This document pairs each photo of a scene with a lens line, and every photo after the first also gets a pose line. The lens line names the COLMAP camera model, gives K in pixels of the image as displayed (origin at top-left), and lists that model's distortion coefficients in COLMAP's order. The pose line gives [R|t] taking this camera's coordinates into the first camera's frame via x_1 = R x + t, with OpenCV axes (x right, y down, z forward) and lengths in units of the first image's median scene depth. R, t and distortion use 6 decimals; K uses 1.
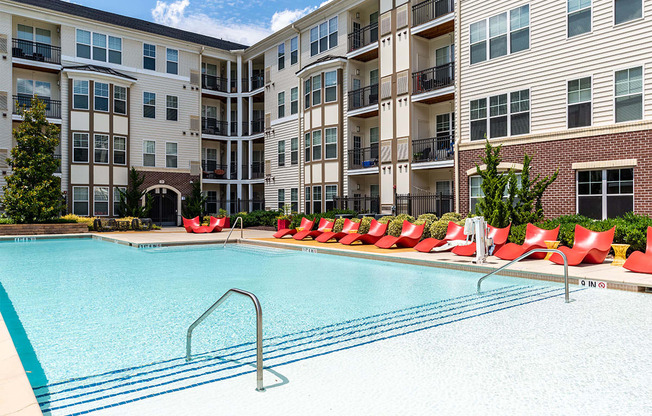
lens RADIAL K [[464.2, 0, 327.5], [0, 464.2, 206.1], [0, 0, 1]] dist [-0.011525, -0.002907]
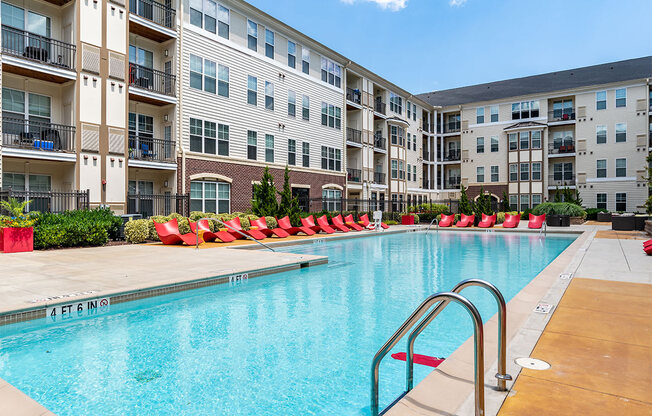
lens RADIAL K [[420.4, 0, 322.2], [0, 420.4, 212.3], [0, 0, 1]] dist [-0.000835, -0.001498]
pose [[-0.268563, -0.004618, 0.963251, -0.824511], [0.000292, 0.999988, 0.004876, 0.010824], [-0.963262, 0.001591, -0.268558, 0.968994]]
